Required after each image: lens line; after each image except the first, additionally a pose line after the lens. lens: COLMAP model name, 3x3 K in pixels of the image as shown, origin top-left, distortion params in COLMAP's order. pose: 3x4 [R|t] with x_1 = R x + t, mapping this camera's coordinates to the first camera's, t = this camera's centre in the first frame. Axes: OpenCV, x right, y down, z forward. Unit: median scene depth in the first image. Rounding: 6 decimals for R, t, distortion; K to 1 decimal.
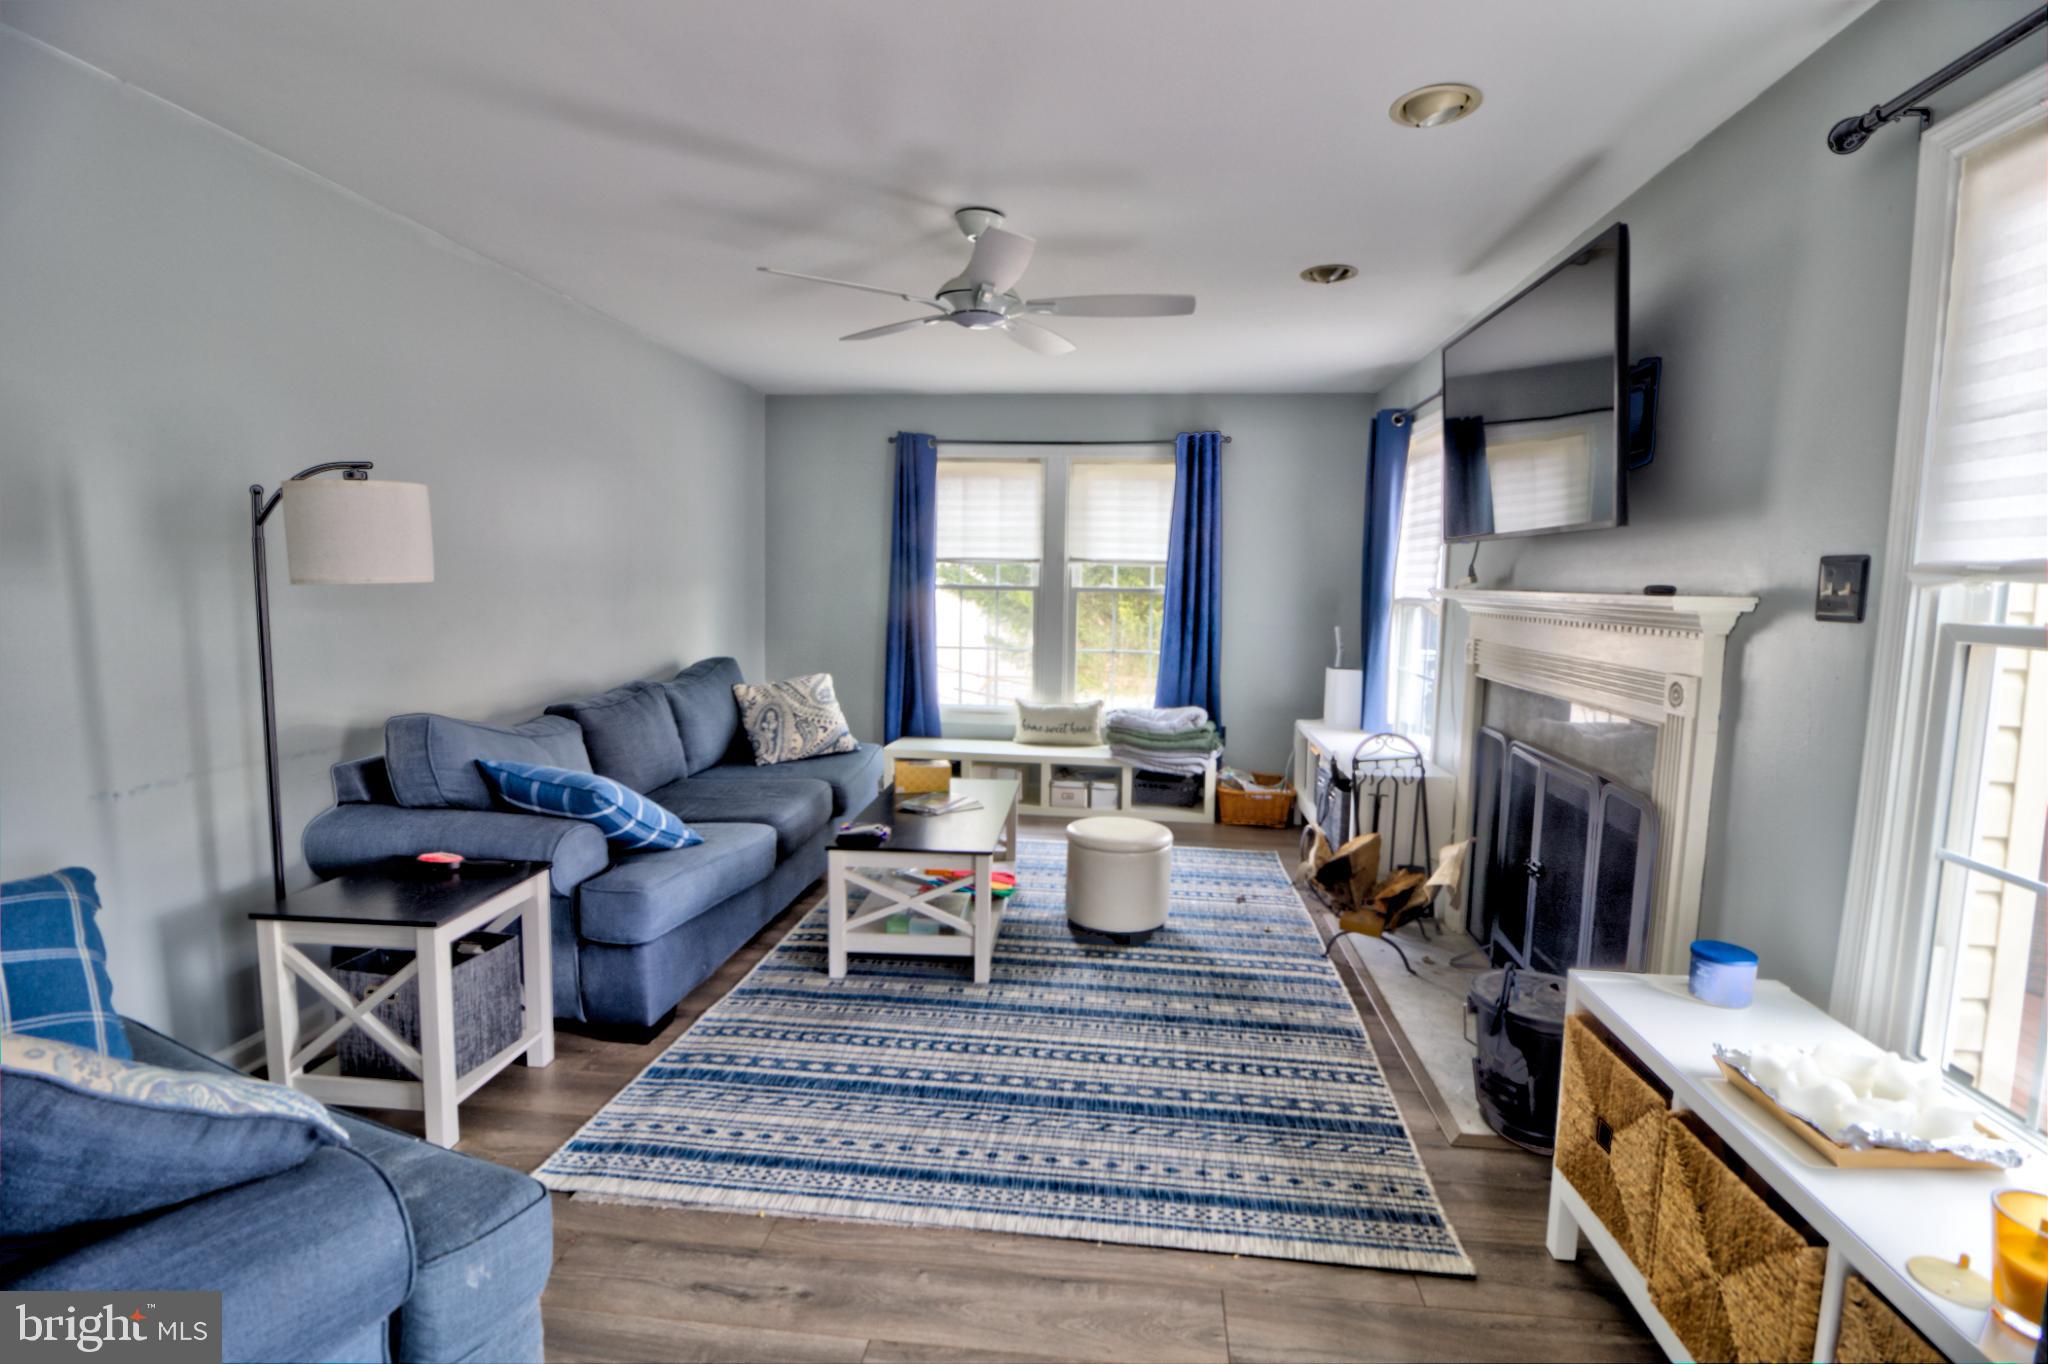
lens RADIAL K [[946.3, 0, 1041.7], [0, 946.3, 678.4], [0, 0, 1]] dist [-0.006938, -0.006040]
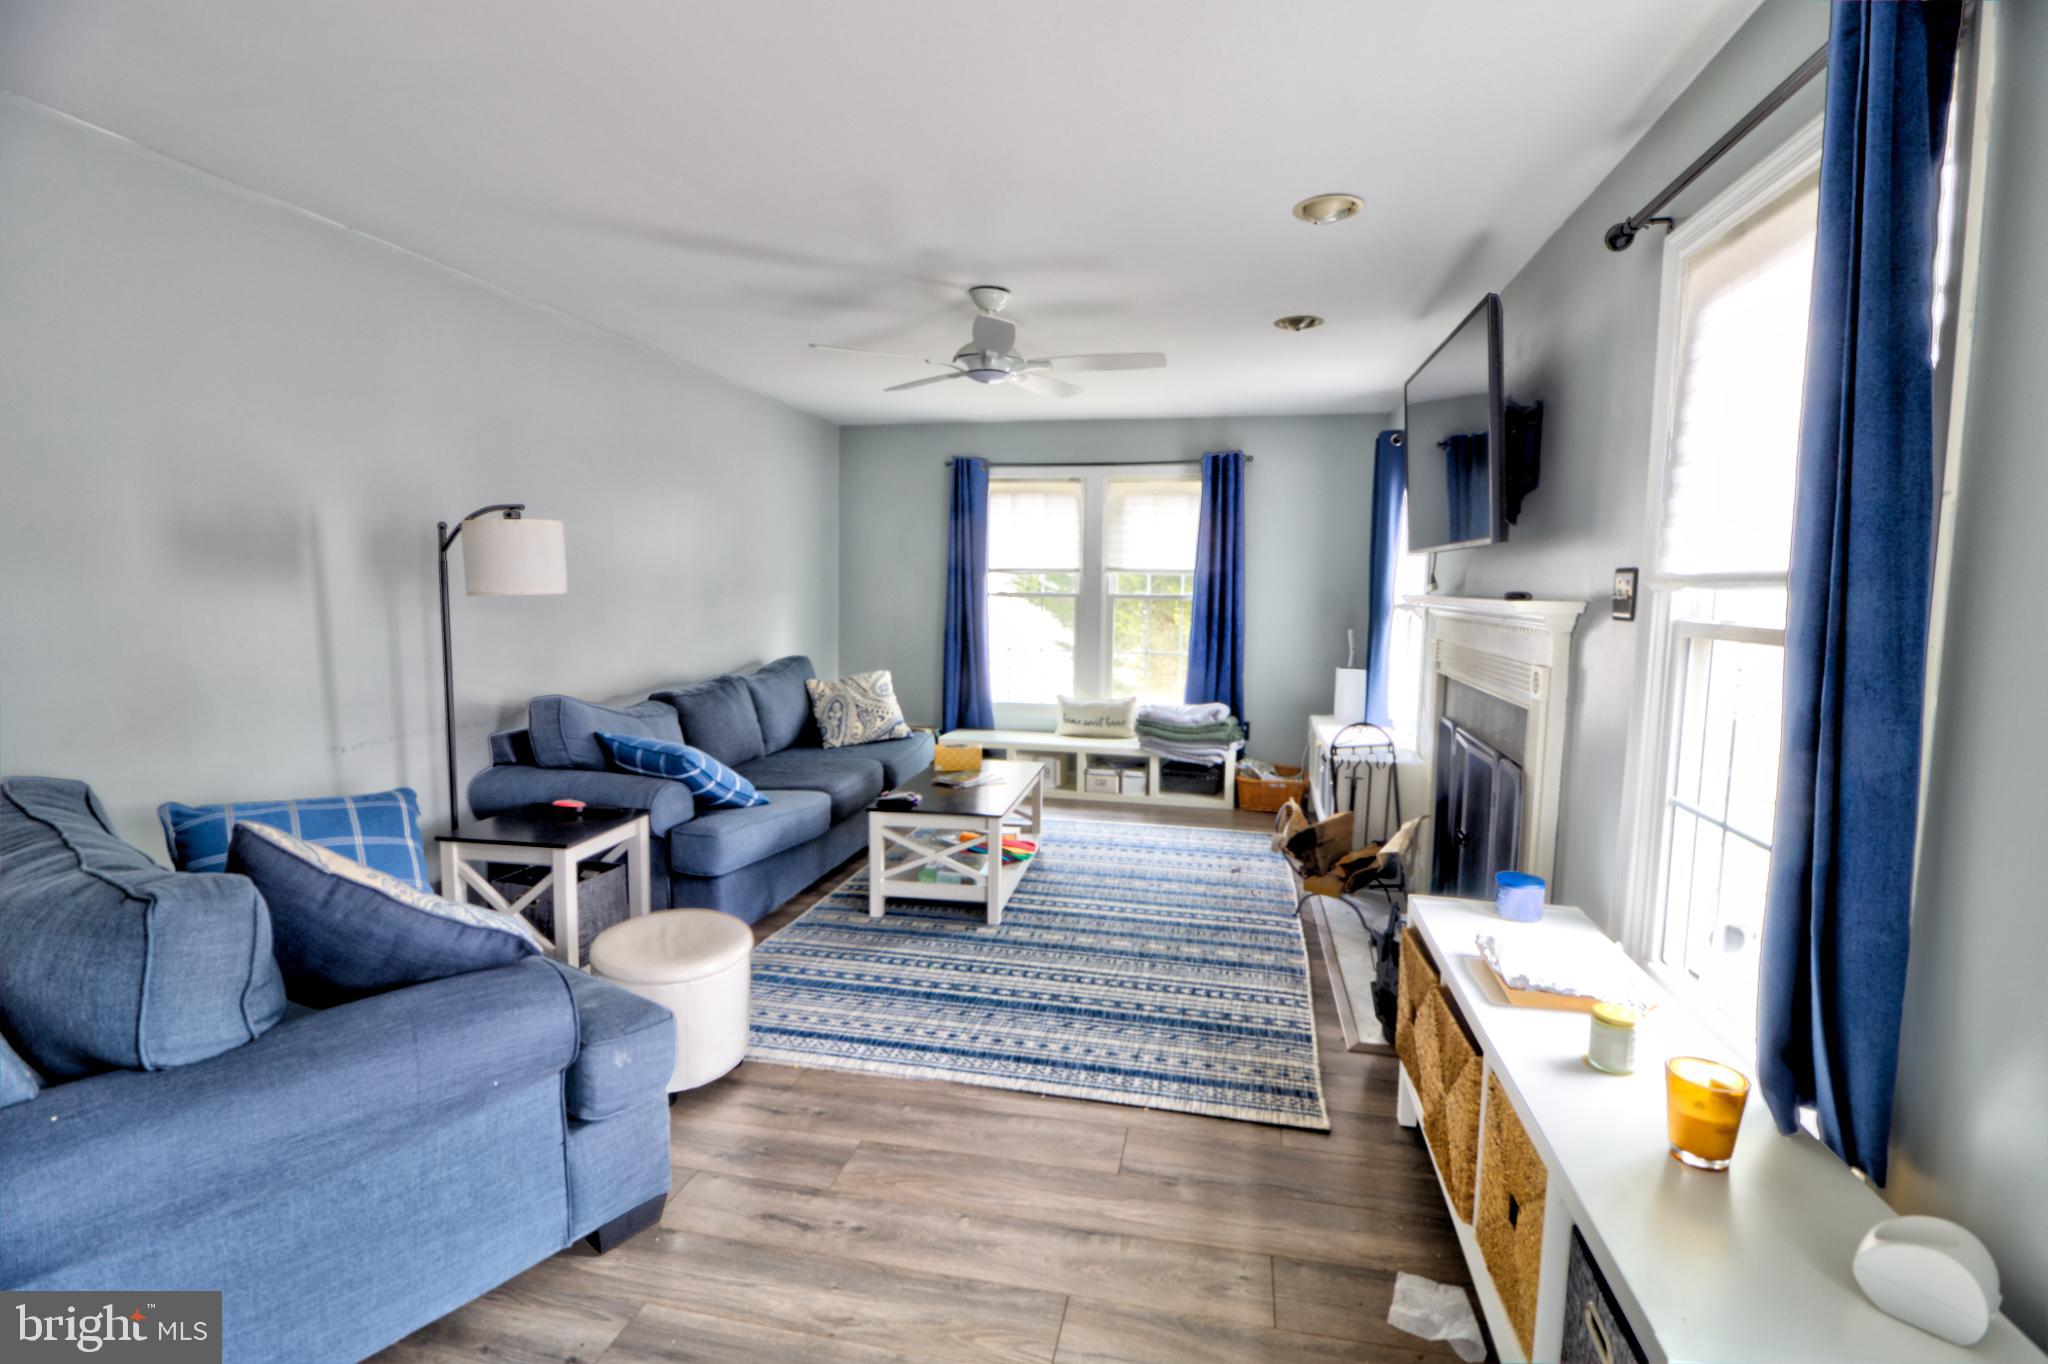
lens RADIAL K [[946.3, 0, 1038.9], [0, 946.3, 681.3], [0, 0, 1]] dist [-0.006938, -0.006040]
pose [[0.994882, 0.005185, -0.100911, 0.113830], [-0.005547, 0.999979, -0.003310, 0.016837], [0.100892, 0.003852, 0.994890, -0.190823]]
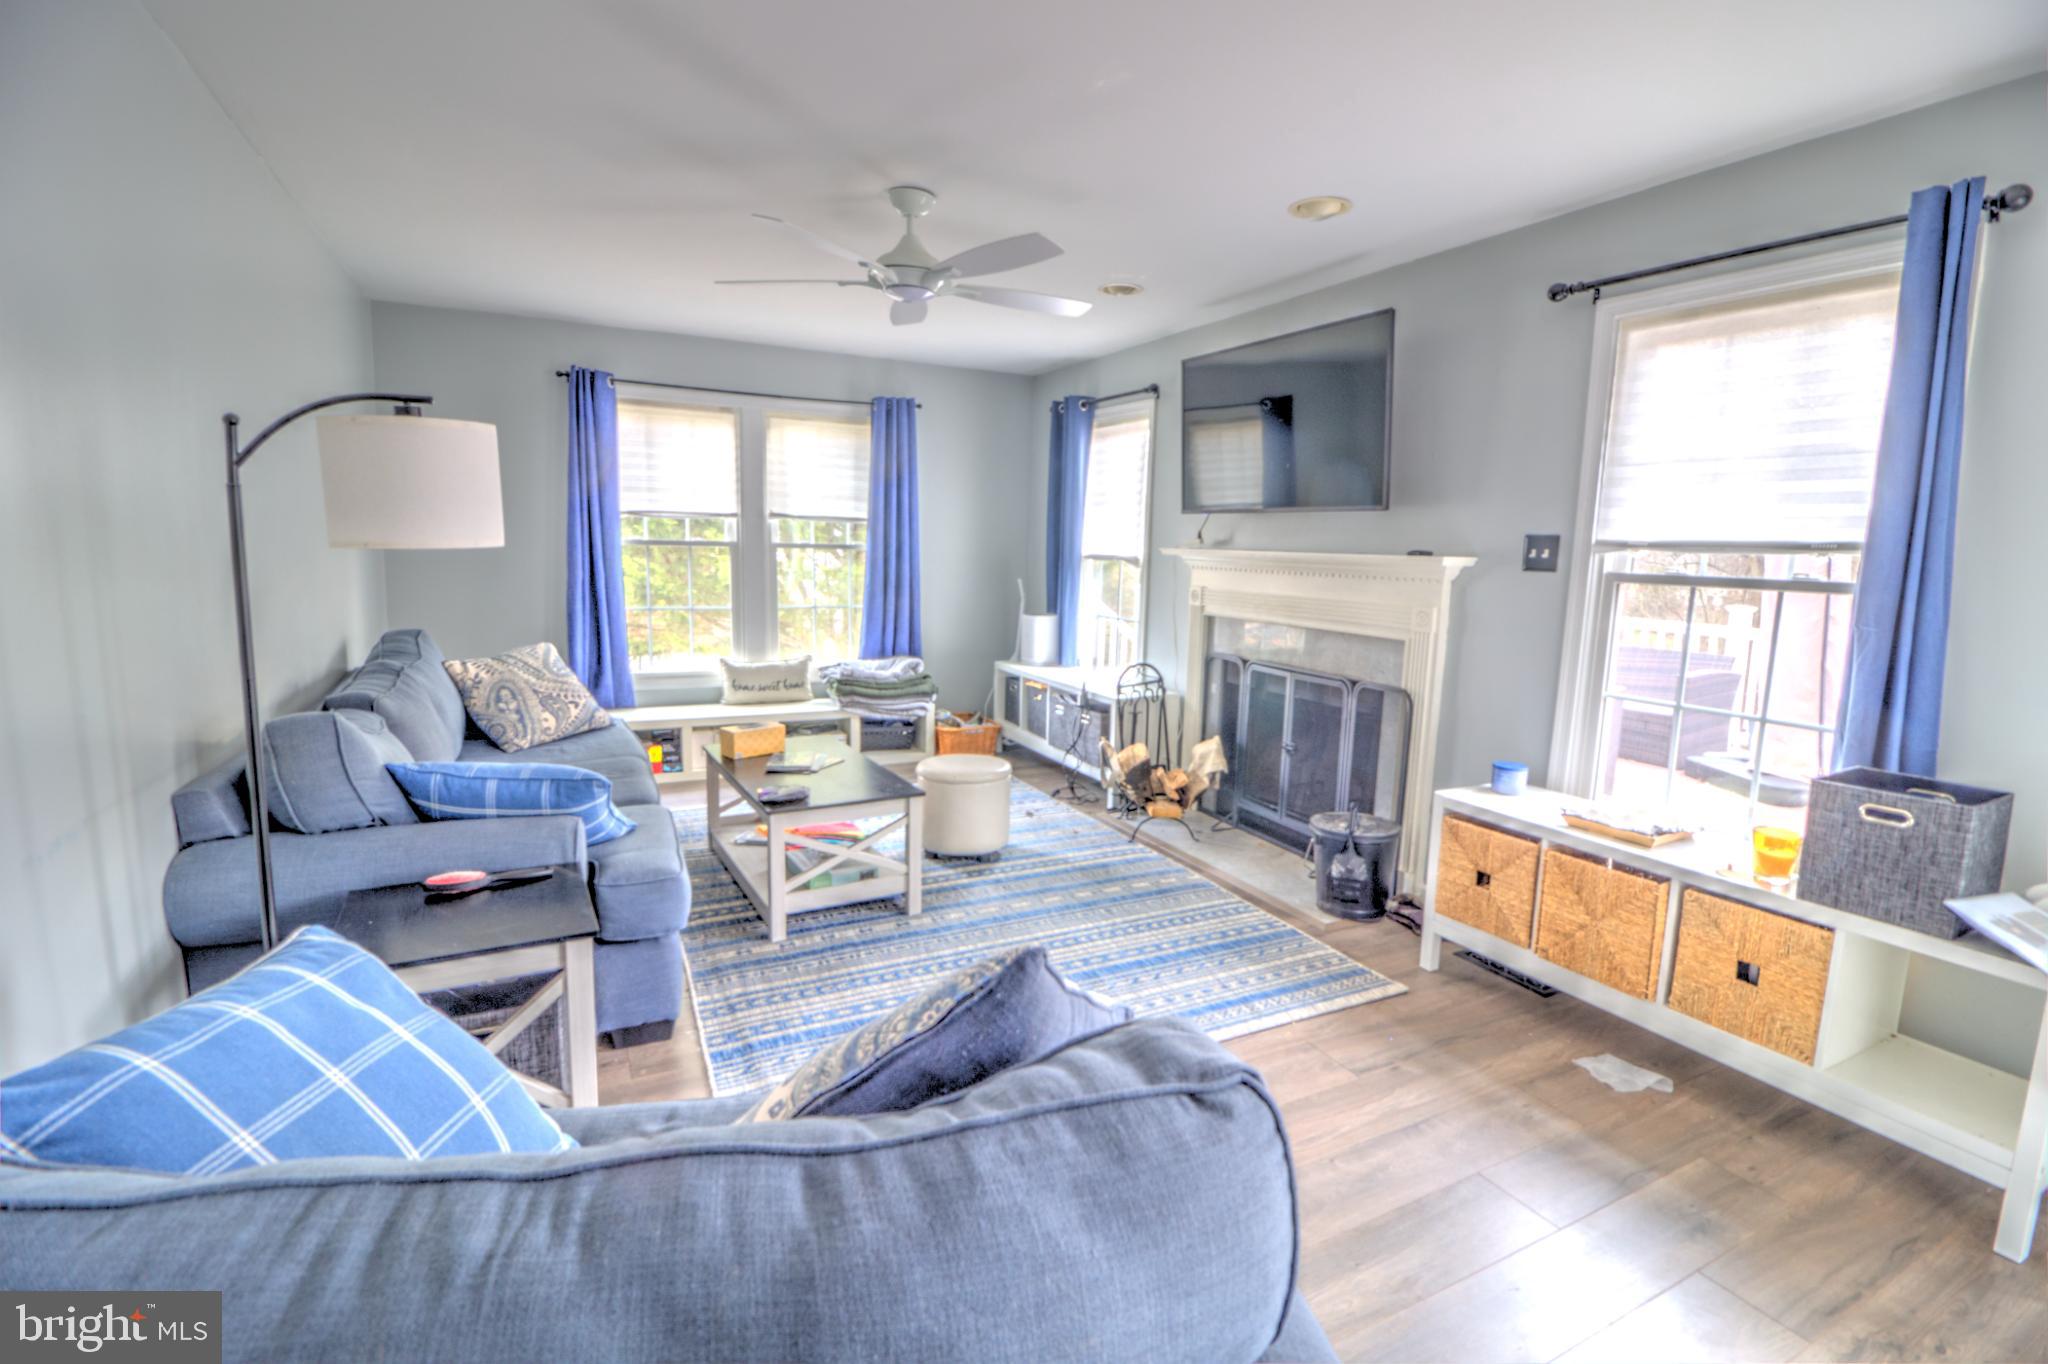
lens RADIAL K [[946.3, 0, 1053.9], [0, 946.3, 686.1], [0, 0, 1]] dist [-0.006938, -0.006040]
pose [[0.829217, -0.079545, 0.553238, -0.512670], [0.046641, 0.996217, 0.073329, -0.011342], [-0.556978, -0.035002, 0.829790, 0.018725]]
